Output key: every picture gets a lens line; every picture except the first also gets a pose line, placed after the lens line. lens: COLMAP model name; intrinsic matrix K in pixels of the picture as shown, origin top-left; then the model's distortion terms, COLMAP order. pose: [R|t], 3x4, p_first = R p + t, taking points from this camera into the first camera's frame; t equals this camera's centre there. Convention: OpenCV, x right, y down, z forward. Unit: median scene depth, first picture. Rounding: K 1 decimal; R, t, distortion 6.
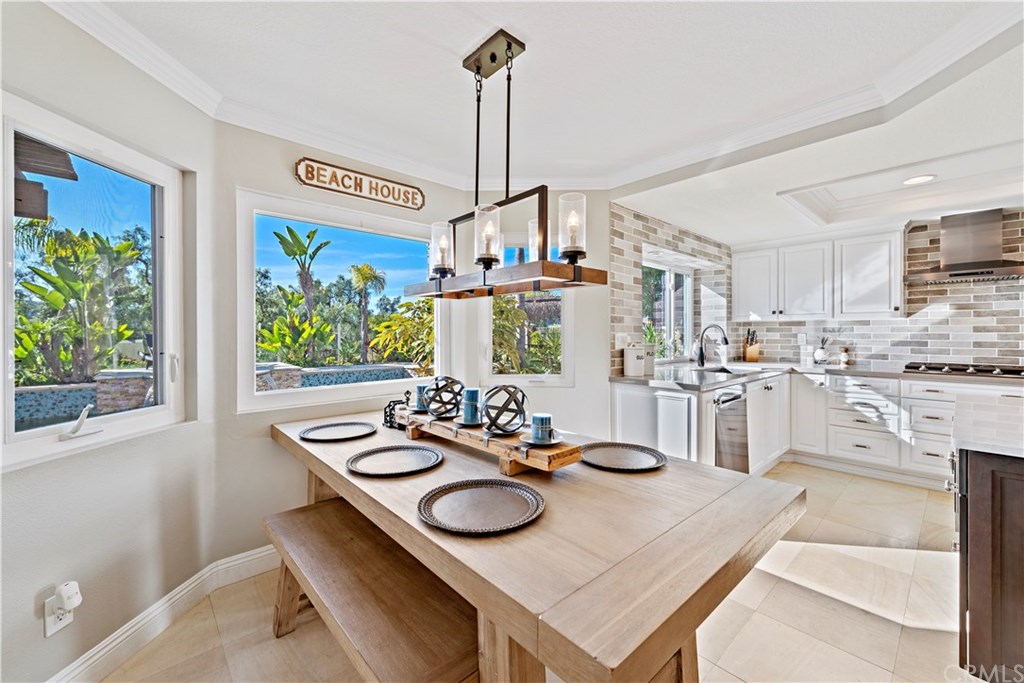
lens RADIAL K [[406.3, 0, 514.0], [0, 406.3, 334.2], [0, 0, 1]] dist [0.011171, -0.000470]
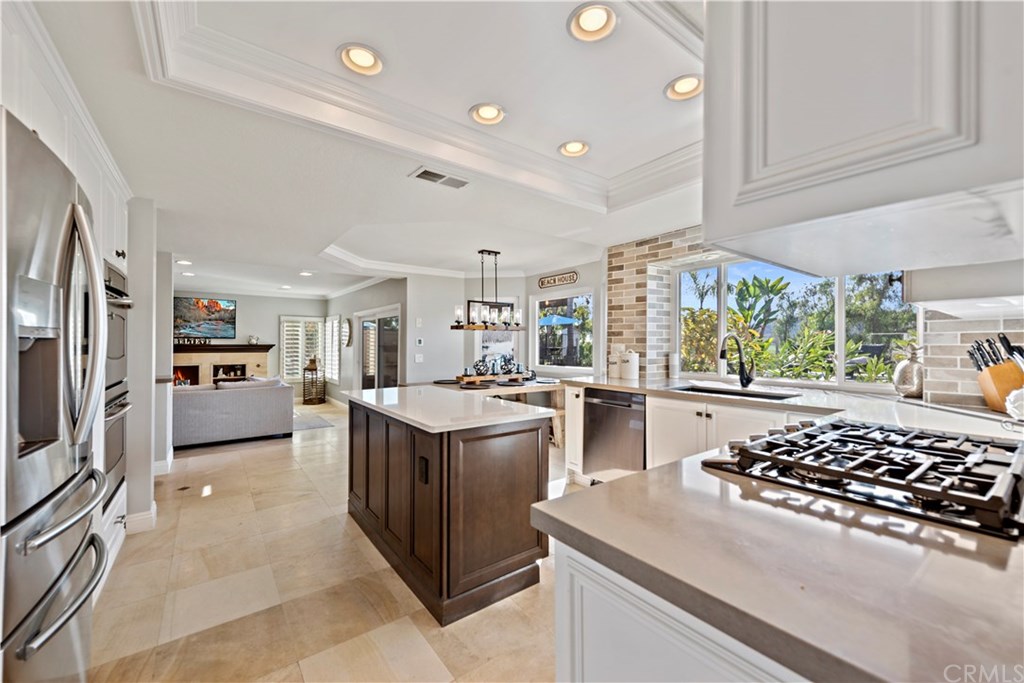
lens RADIAL K [[405.4, 0, 512.0], [0, 405.4, 341.5], [0, 0, 1]] dist [0.013858, -0.000148]
pose [[-0.101387, -0.006441, -0.994826, 1.415376], [-0.002928, 0.999977, -0.006176, -0.001571], [0.994843, 0.002287, -0.101403, 0.713907]]
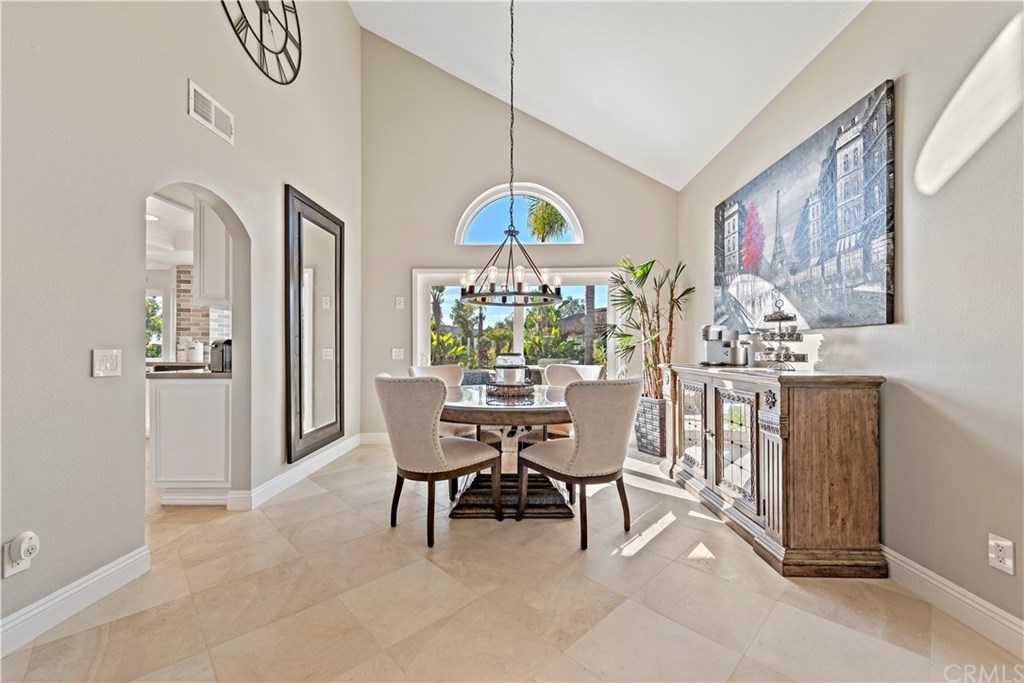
lens RADIAL K [[408.0, 0, 511.0], [0, 408.0, 346.5], [0, 0, 1]] dist [0.010991, -0.000213]
pose [[0.716496, -0.000933, -0.697590, 2.286680], [-0.001956, 0.999992, -0.003346, 0.039532], [0.697588, 0.003762, 0.716489, 0.630496]]
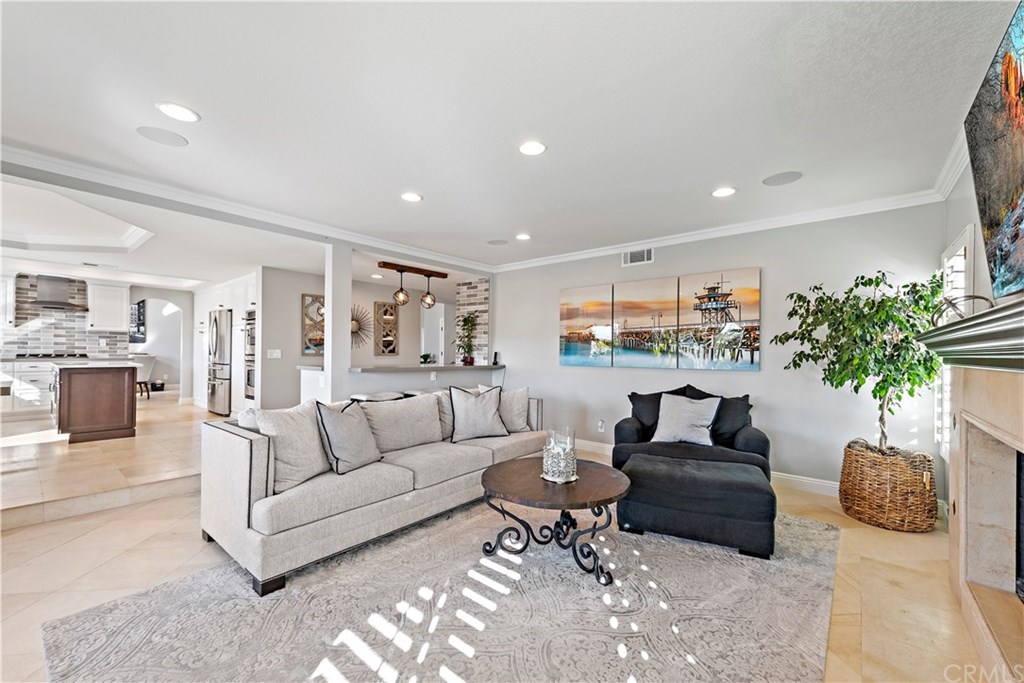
lens RADIAL K [[409.3, 0, 513.8], [0, 409.3, 351.5], [0, 0, 1]] dist [0.002613, 0.000159]
pose [[-0.136594, 0.000752, 0.990627, -1.103242], [-0.010655, 0.999941, -0.002228, 0.044173], [-0.990570, -0.010860, -0.136578, -0.887610]]
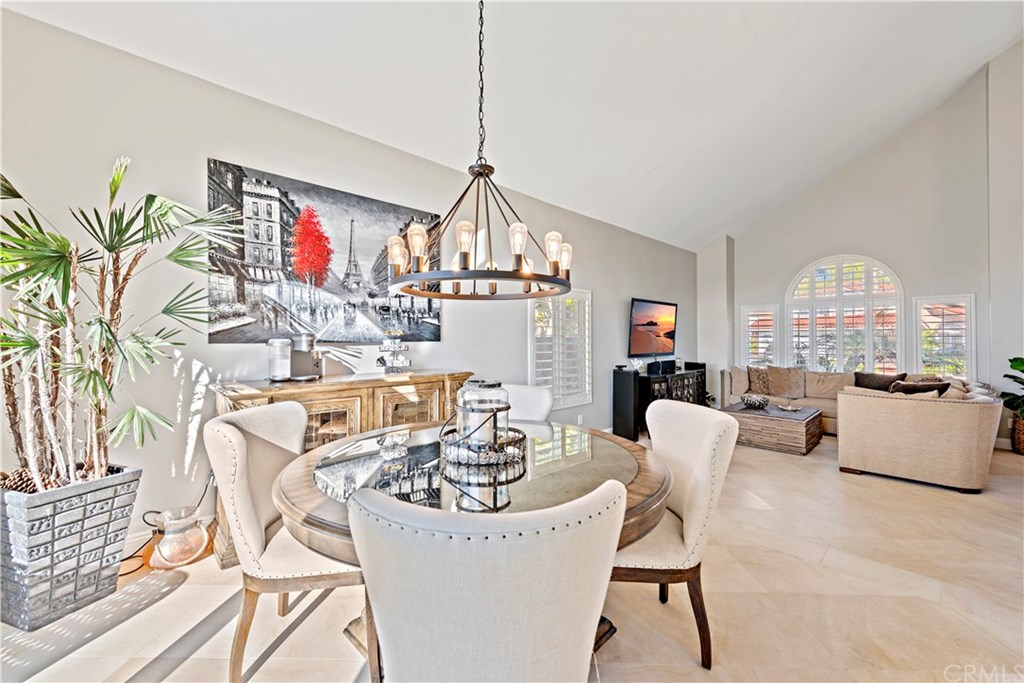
lens RADIAL K [[403.7, 0, 509.8], [0, 403.7, 337.1], [0, 0, 1]] dist [0.011304, -0.000759]
pose [[-0.020023, 0.003418, 0.999794, 1.181672], [0.000232, 0.999994, -0.003414, -0.001906], [-0.999799, 0.000164, -0.020024, 1.233288]]
